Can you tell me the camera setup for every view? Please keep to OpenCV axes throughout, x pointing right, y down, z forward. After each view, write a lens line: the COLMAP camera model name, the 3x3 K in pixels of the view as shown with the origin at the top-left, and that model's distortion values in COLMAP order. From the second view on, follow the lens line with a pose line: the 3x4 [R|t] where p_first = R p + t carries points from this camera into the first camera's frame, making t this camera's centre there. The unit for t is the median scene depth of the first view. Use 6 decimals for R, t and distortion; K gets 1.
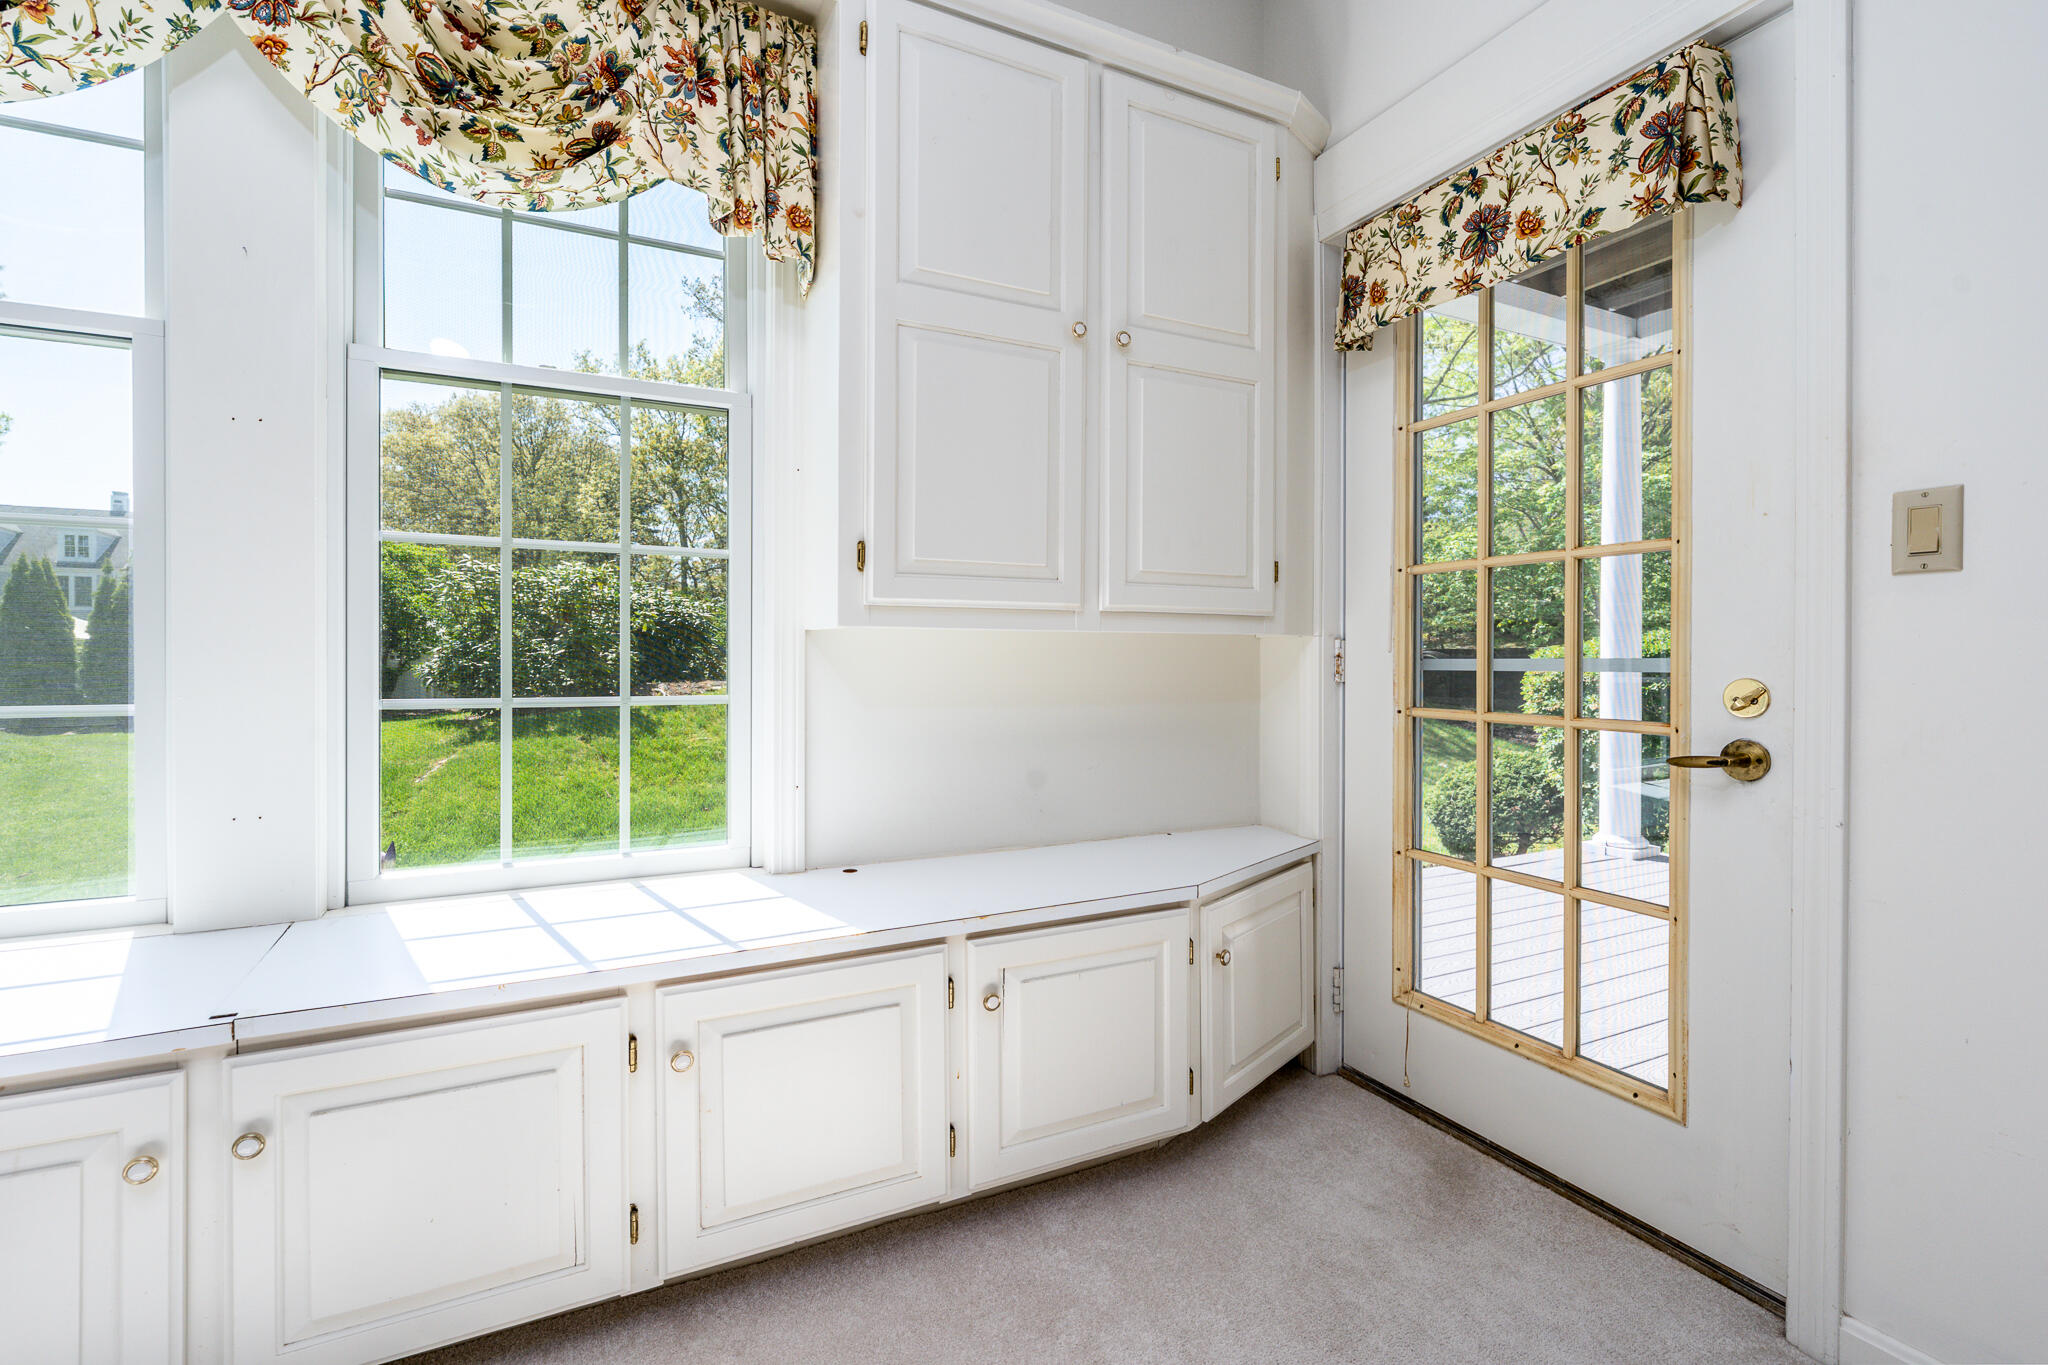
lens RADIAL K [[747.5, 0, 1037.8], [0, 747.5, 657.2], [0, 0, 1]] dist [0.002769, 0.000173]
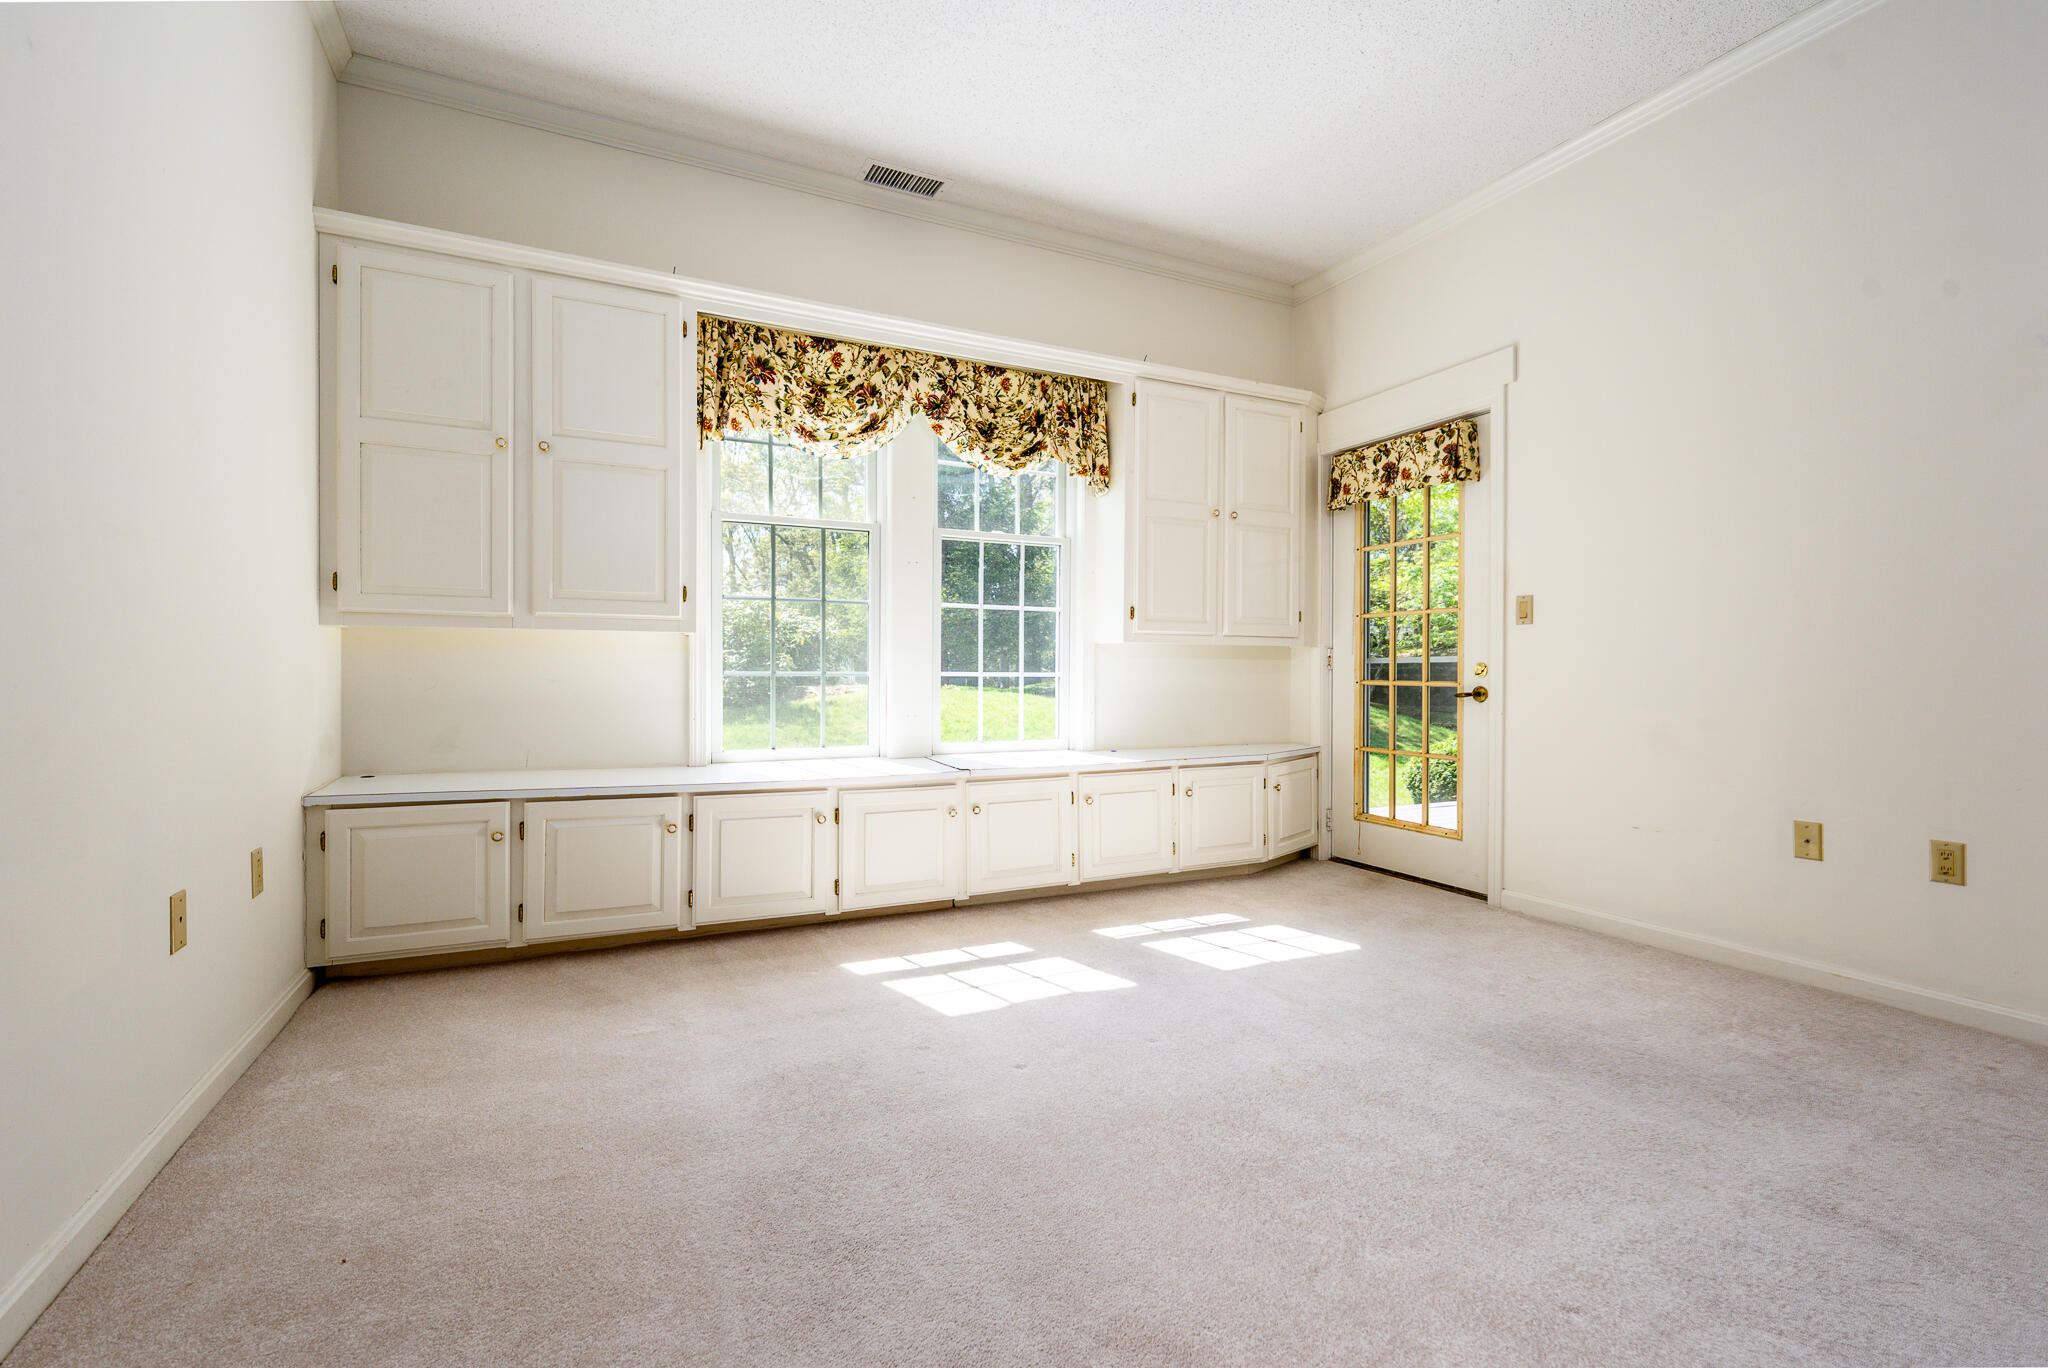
lens RADIAL K [[946.6, 0, 1022.6], [0, 946.6, 687.2], [0, 0, 1]] dist [0.004223, -0.001992]
pose [[0.998916, -0.000170, 0.046551, -0.722440], [-0.000158, 0.999975, 0.007042, 0.081361], [-0.046551, -0.007041, 0.998891, -2.009818]]
